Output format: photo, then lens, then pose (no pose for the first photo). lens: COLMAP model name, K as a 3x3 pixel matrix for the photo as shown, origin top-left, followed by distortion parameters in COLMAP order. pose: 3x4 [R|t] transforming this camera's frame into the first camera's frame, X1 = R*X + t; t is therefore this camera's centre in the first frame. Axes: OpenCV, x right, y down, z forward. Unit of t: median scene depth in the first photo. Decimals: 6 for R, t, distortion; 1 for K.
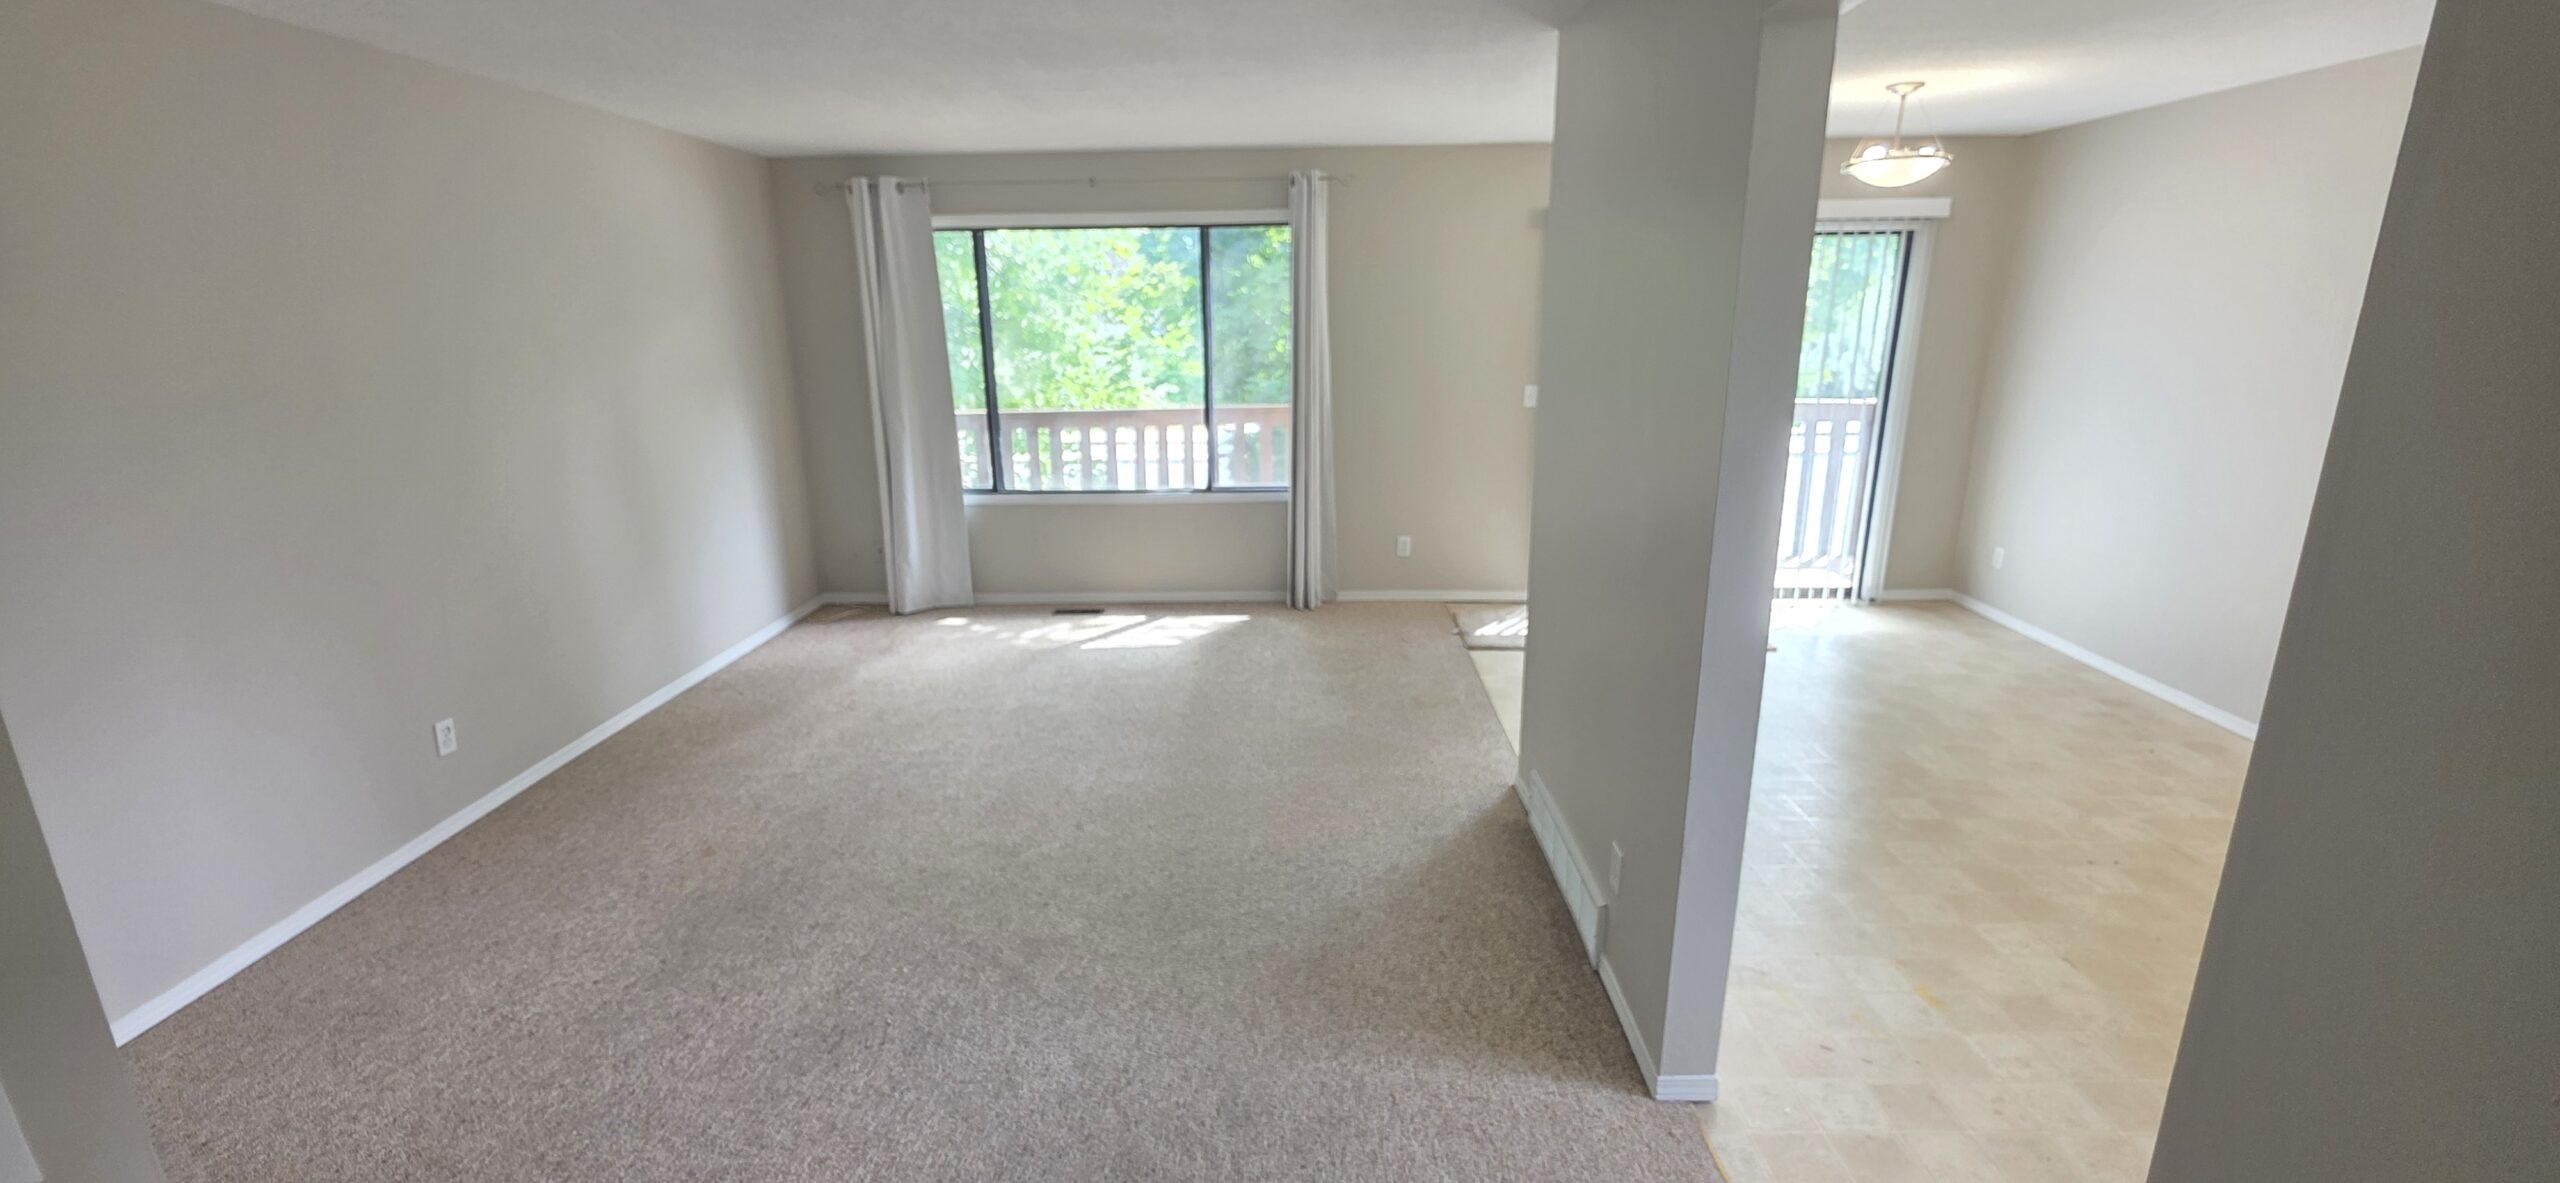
lens RADIAL K [[1032.6, 0, 1268.2], [0, 1032.6, 578.2], [0, 0, 1]] dist [0.004665, 0.000151]
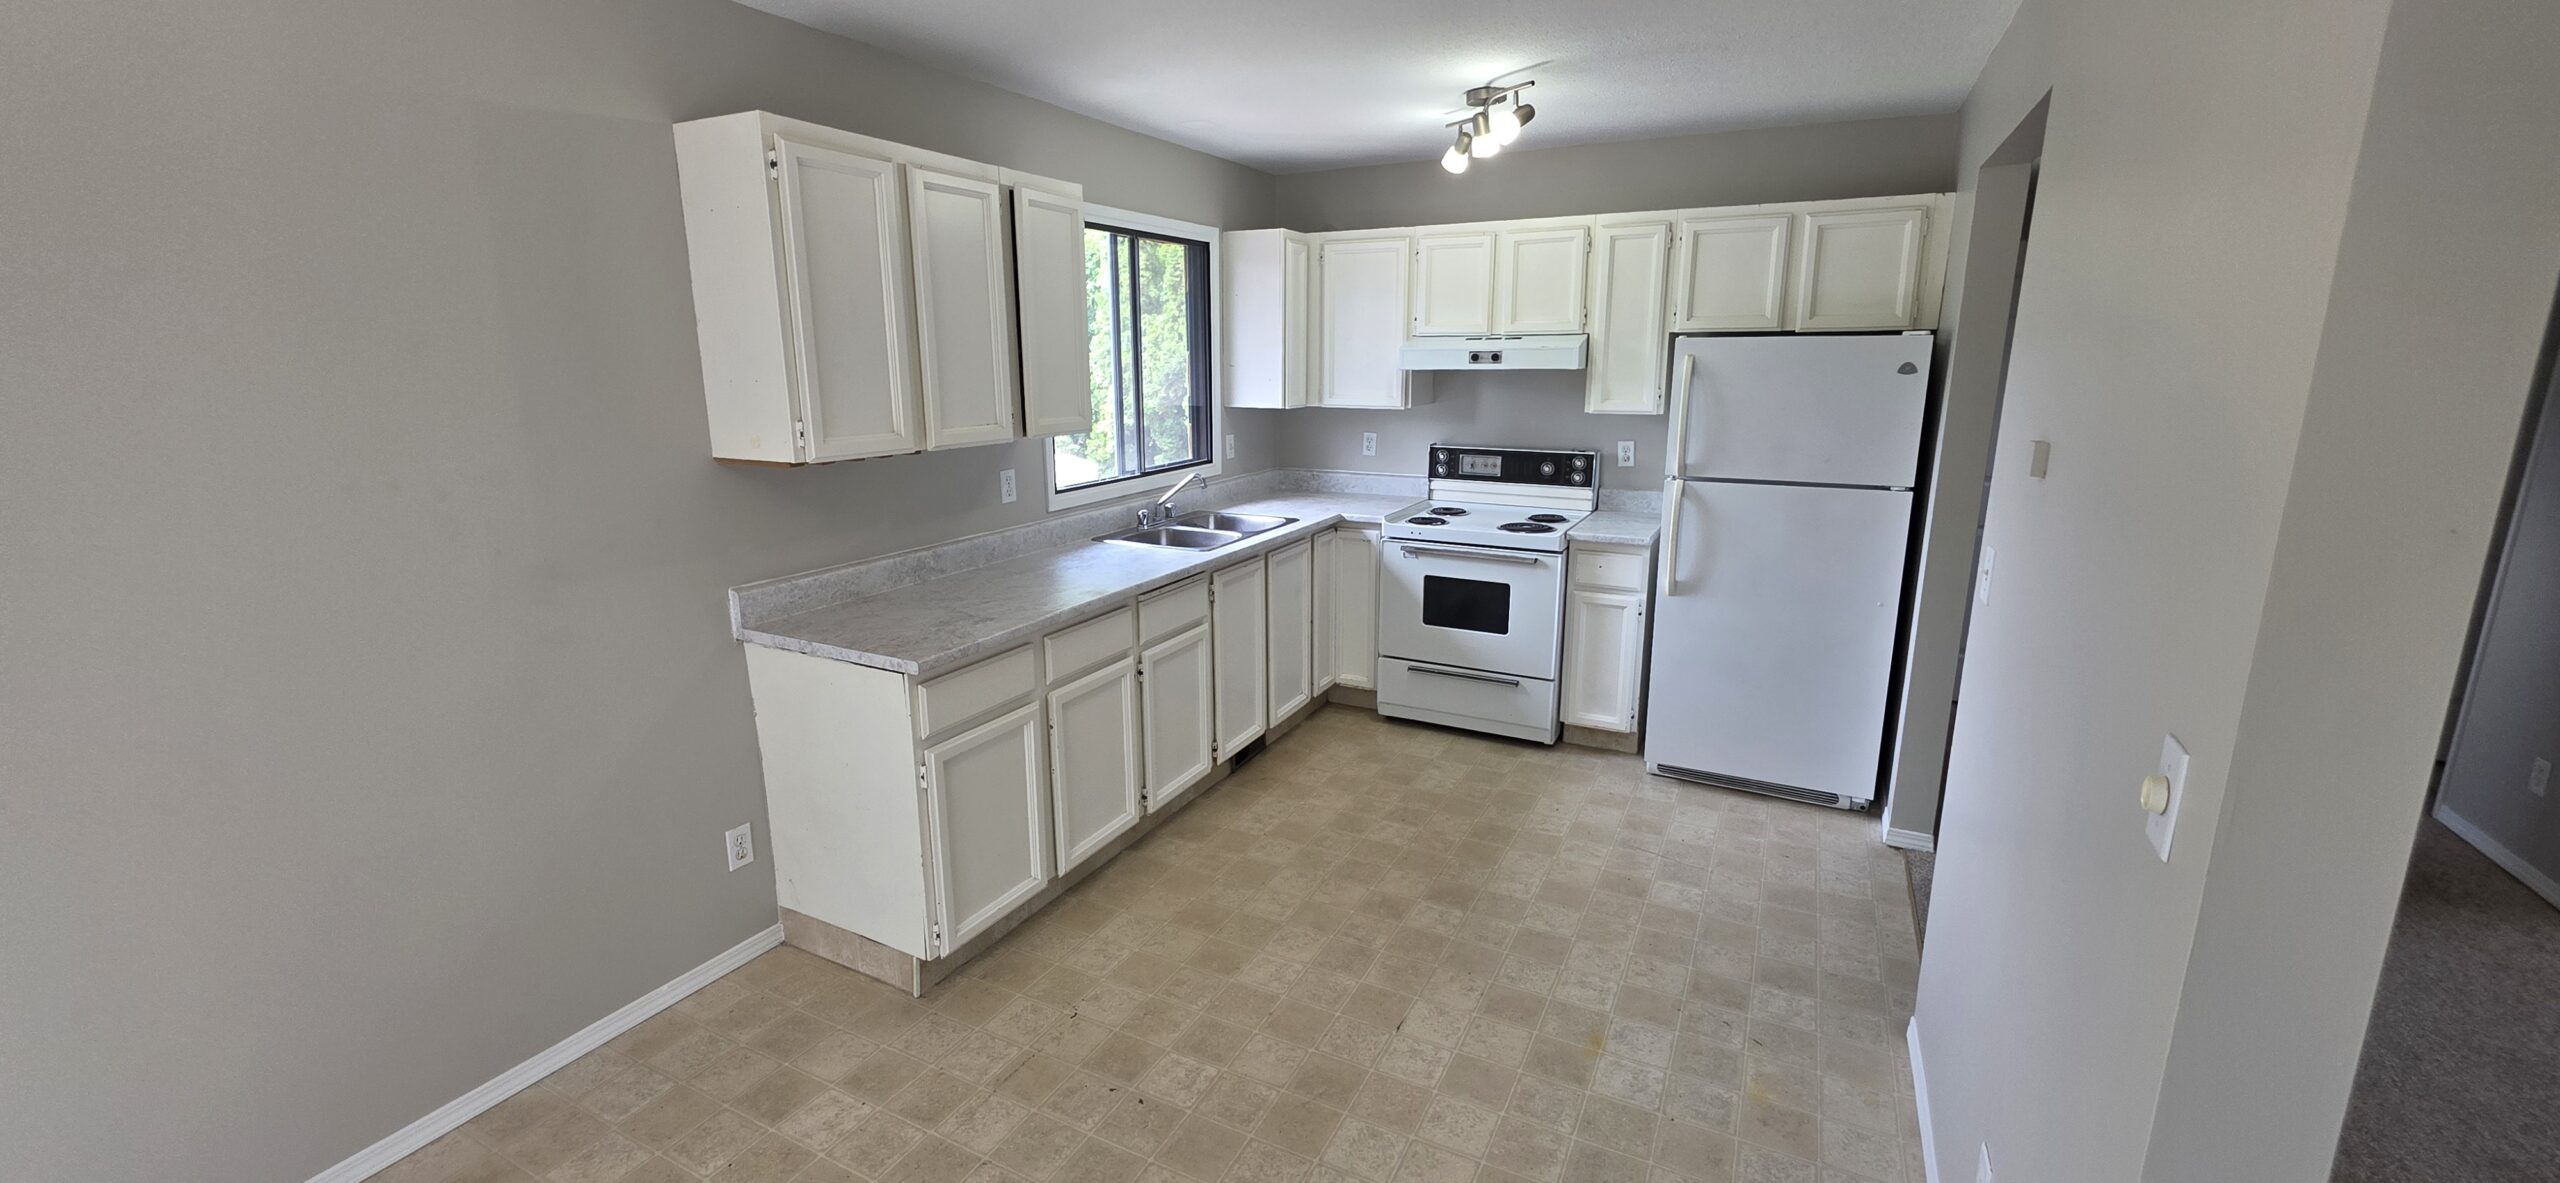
lens RADIAL K [[1032.6, 0, 1268.2], [0, 1032.6, 578.2], [0, 0, 1]] dist [0.004665, 0.000151]
pose [[-0.899833, -0.080605, 0.428724, 0.402509], [0.124998, 0.893931, 0.430422, -0.330911], [-0.417944, 0.440898, -0.794312, 1.282731]]
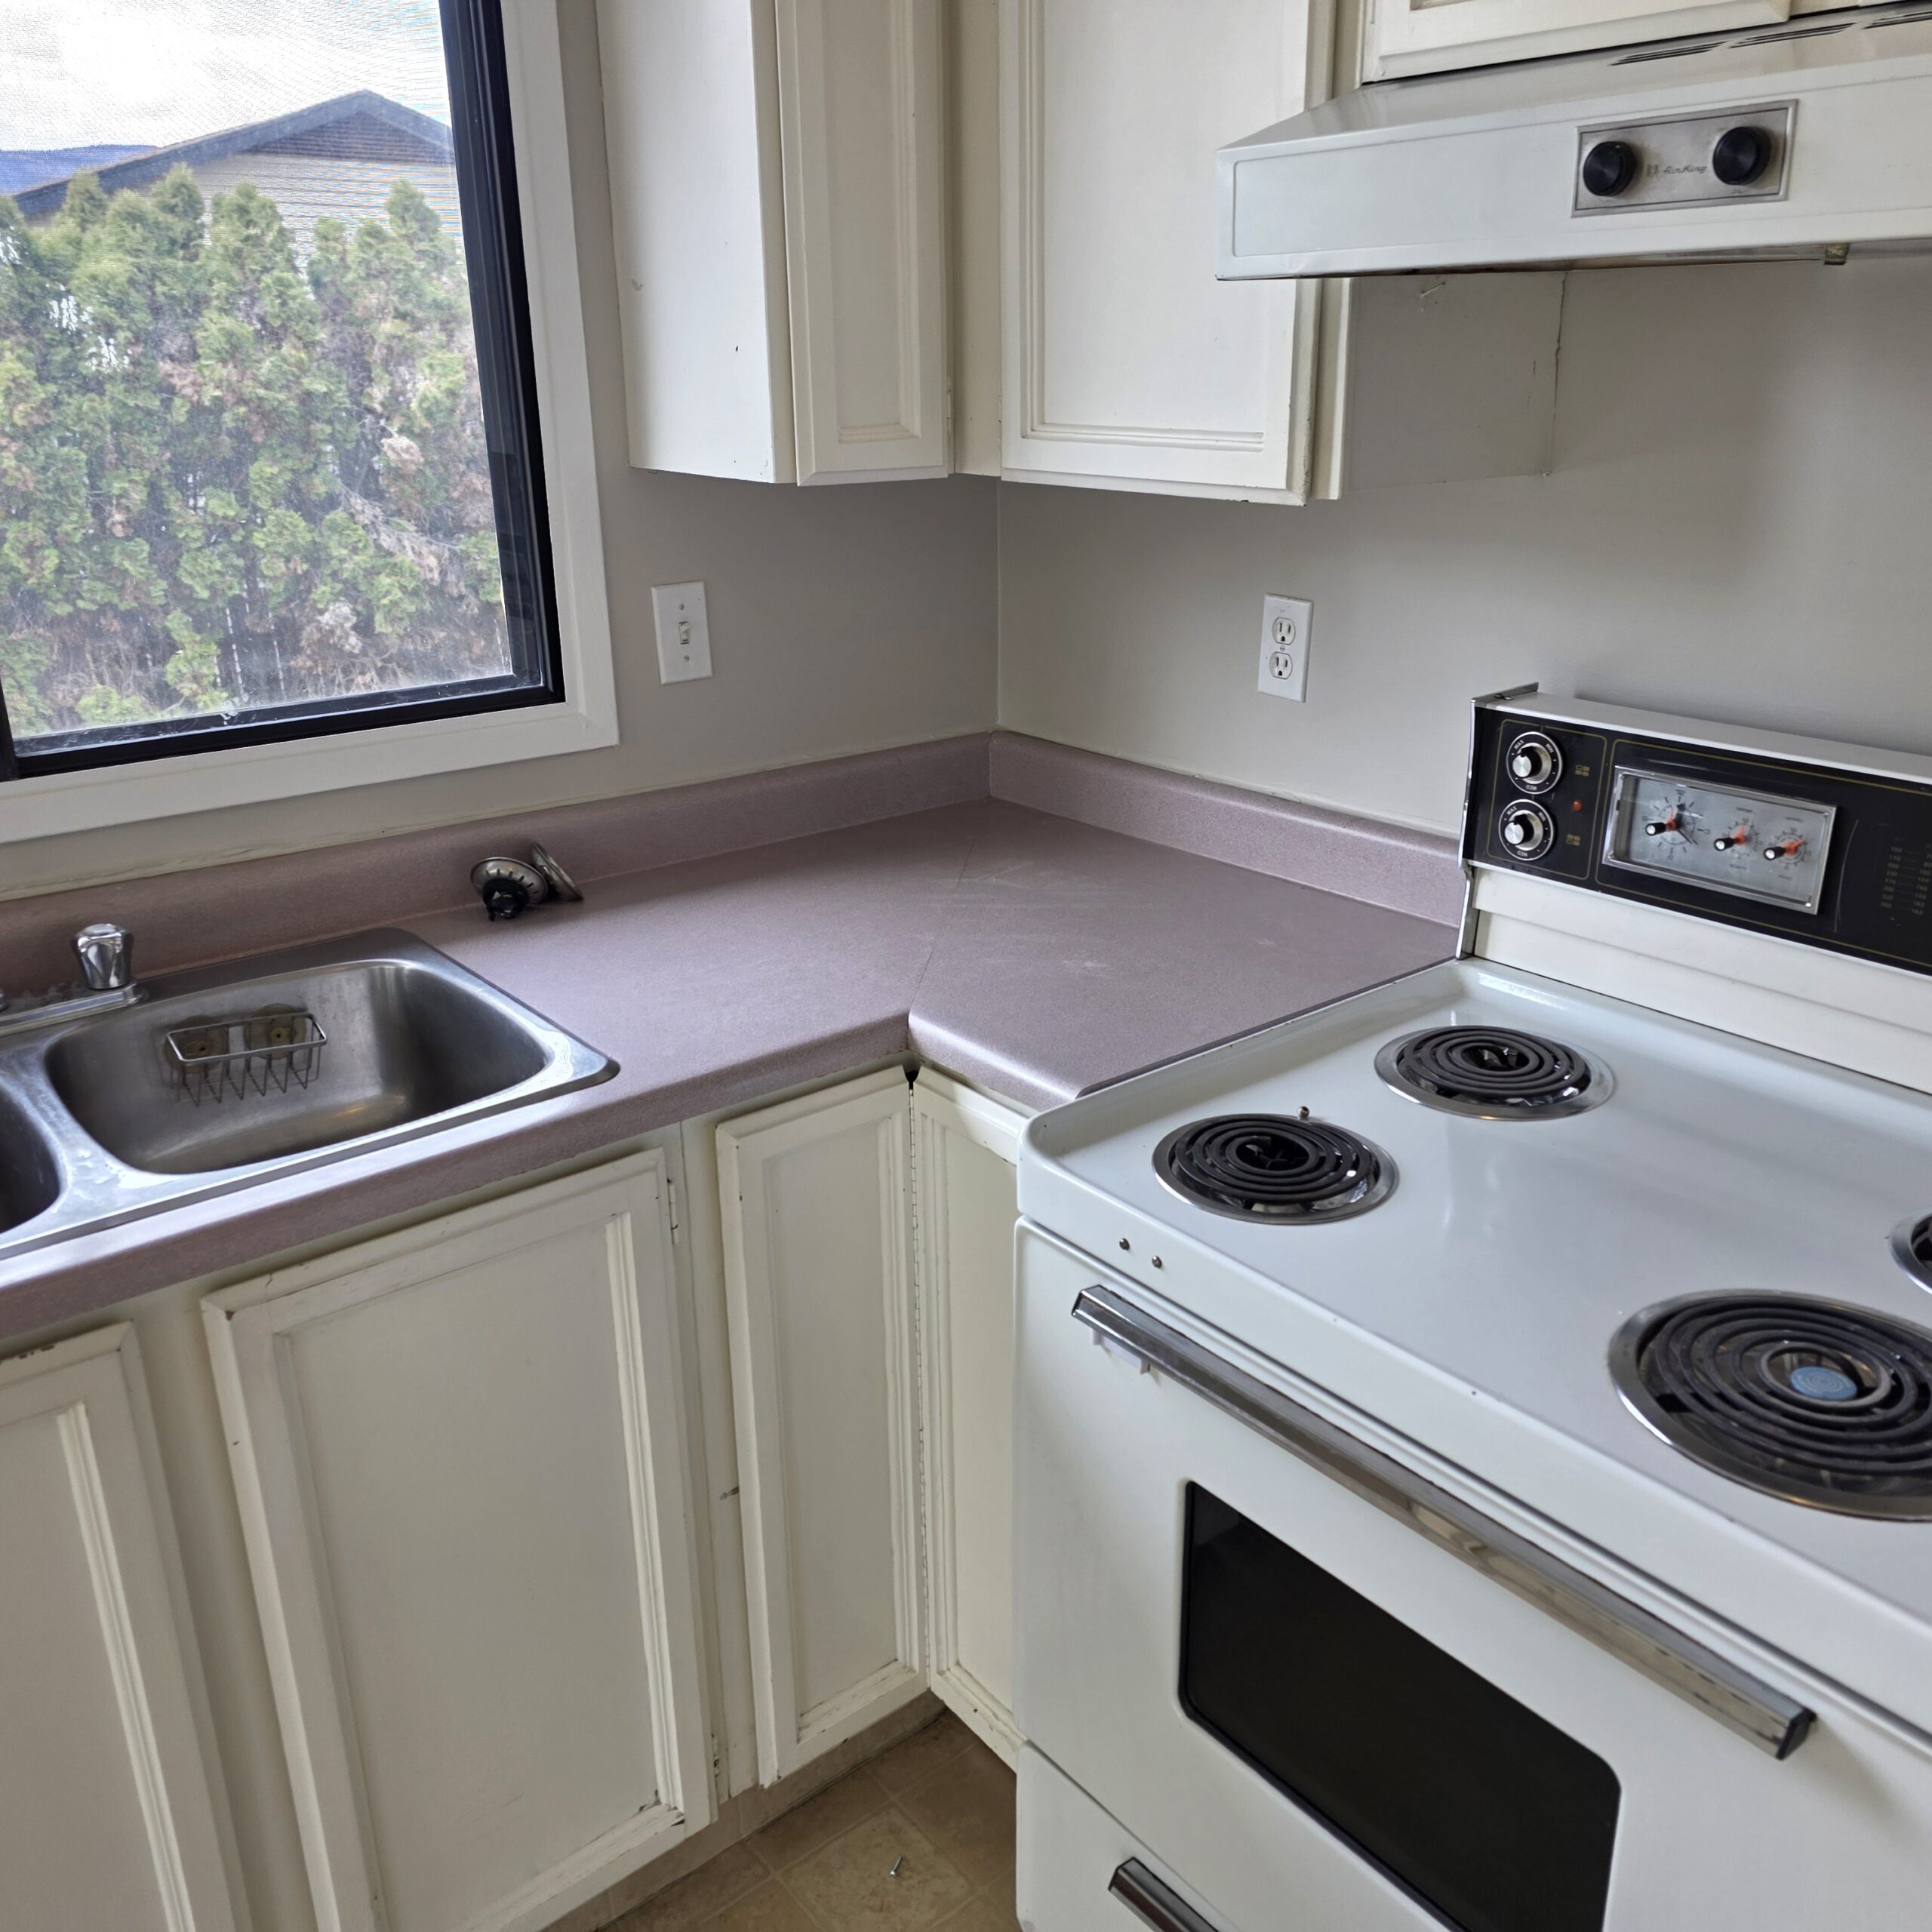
lens RADIAL K [[1707.0, 0, 994.6], [0, 1707.0, 934.7], [0, 0, 1]] dist [-0.010215, -0.005439]
pose [[-0.657096, -0.231049, 0.717524, 0.564059], [0.205910, 0.860651, 0.465705, -0.044286], [-0.725139, 0.453758, -0.517955, 0.354939]]
